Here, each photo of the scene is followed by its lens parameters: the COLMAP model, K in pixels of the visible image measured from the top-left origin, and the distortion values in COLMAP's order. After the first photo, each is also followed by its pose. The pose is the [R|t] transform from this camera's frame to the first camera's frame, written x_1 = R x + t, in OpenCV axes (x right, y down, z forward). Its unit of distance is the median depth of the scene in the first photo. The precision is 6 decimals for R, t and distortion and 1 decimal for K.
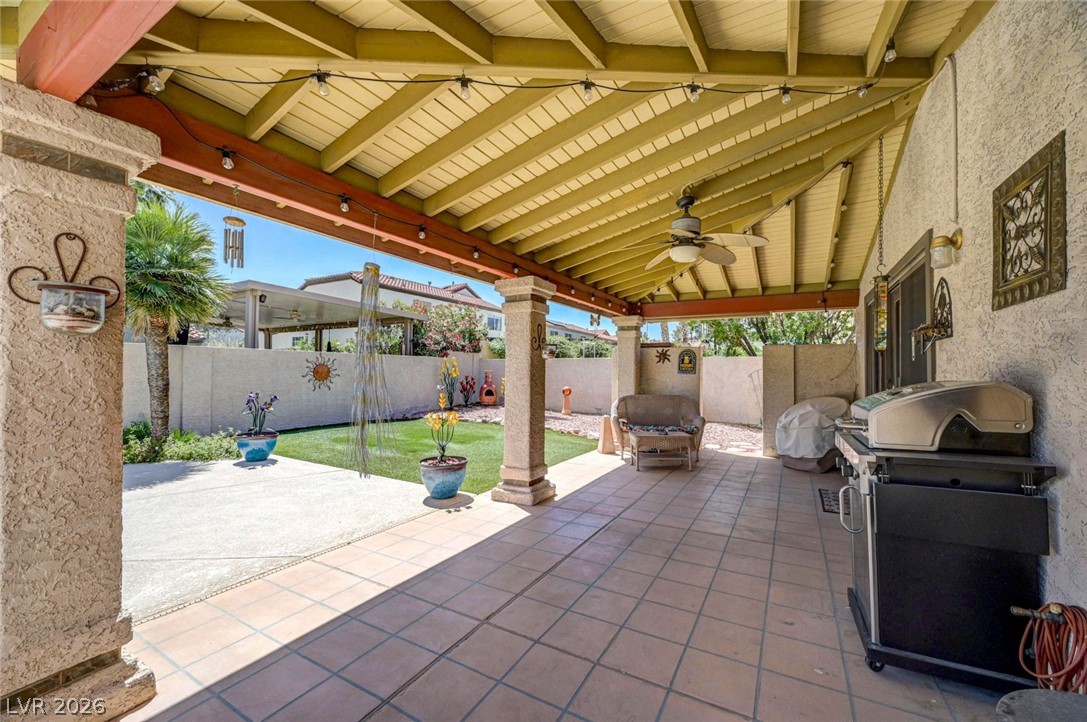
lens RADIAL K [[428.6, 0, 544.3], [0, 428.6, 363.5], [0, 0, 1]] dist [0.000286, -0.000455]
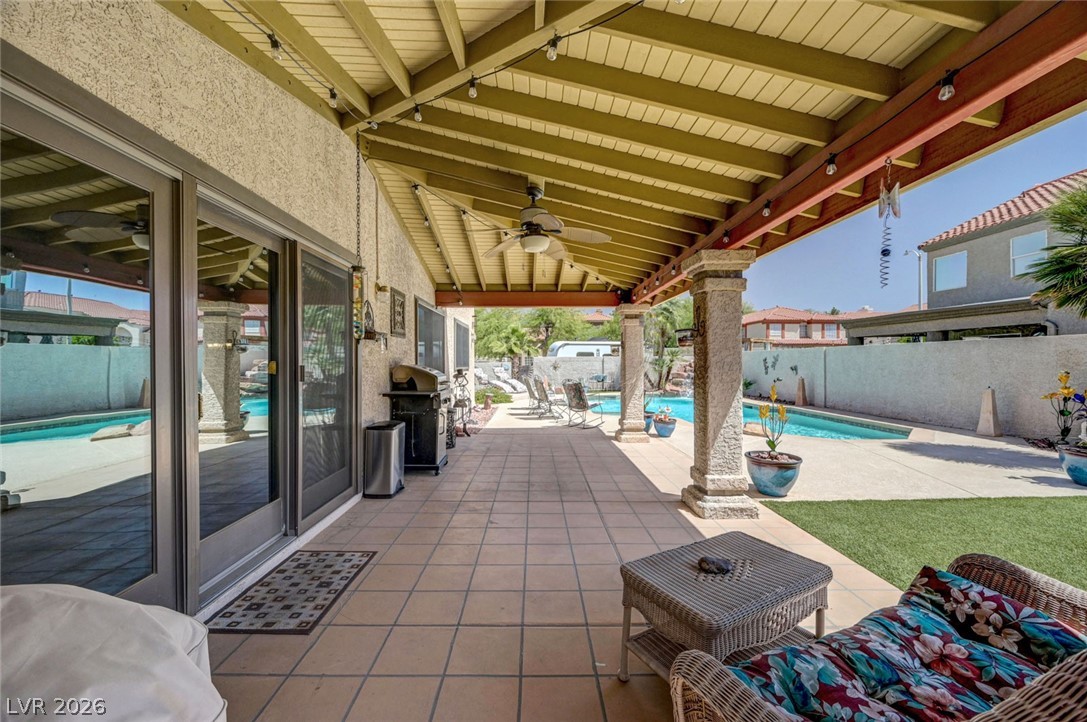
lens RADIAL K [[428.6, 0, 544.3], [0, 428.6, 363.5], [0, 0, 1]] dist [0.000286, -0.000455]
pose [[-0.851379, -0.003992, -0.524537, 0.728753], [0.005863, 0.999836, -0.017125, 0.034975], [0.524519, -0.017655, -0.851216, 1.623934]]
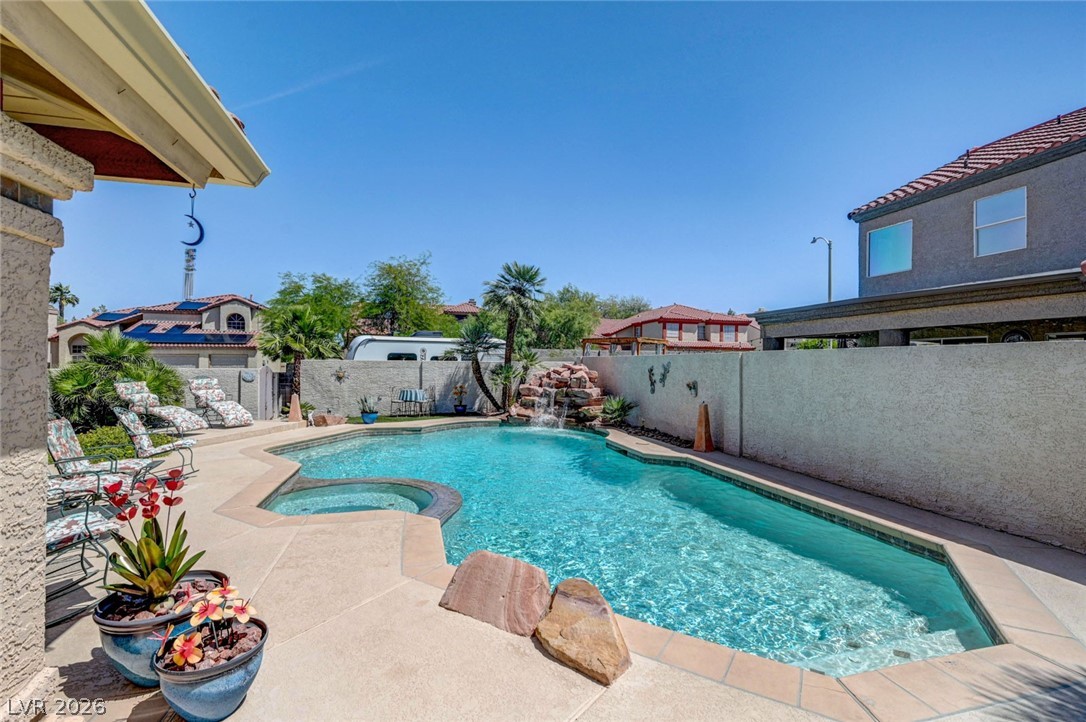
lens RADIAL K [[486.7, 0, 543.0], [0, 486.7, 361.0], [0, 0, 1]] dist [0.001694, -0.000350]
pose [[-0.708222, -0.017666, -0.705768, -0.482501], [0.000571, 0.999672, -0.025595, -0.028068], [0.705989, -0.018529, -0.707980, 0.971933]]
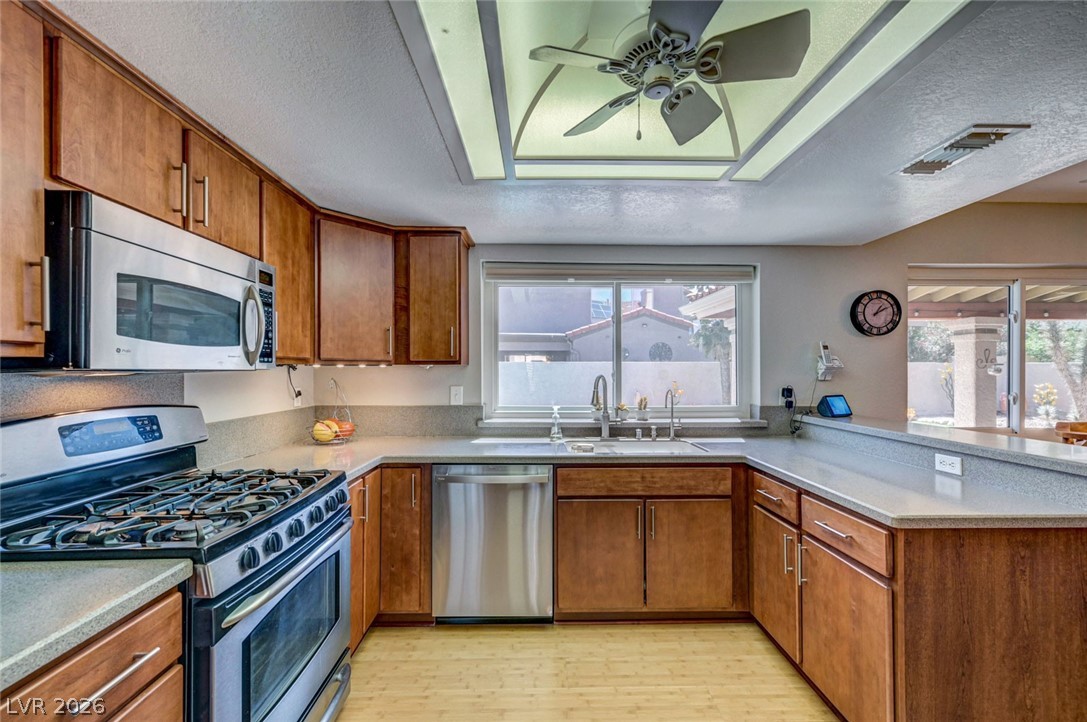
lens RADIAL K [[439.8, 0, 540.7], [0, 439.8, 364.2], [0, 0, 1]] dist [0.000235, -0.000068]
pose [[0.510653, -0.015944, -0.859639, 0.474322], [0.019366, 0.999788, -0.007039, -0.062455], [0.859569, -0.013054, 0.510853, -0.957487]]
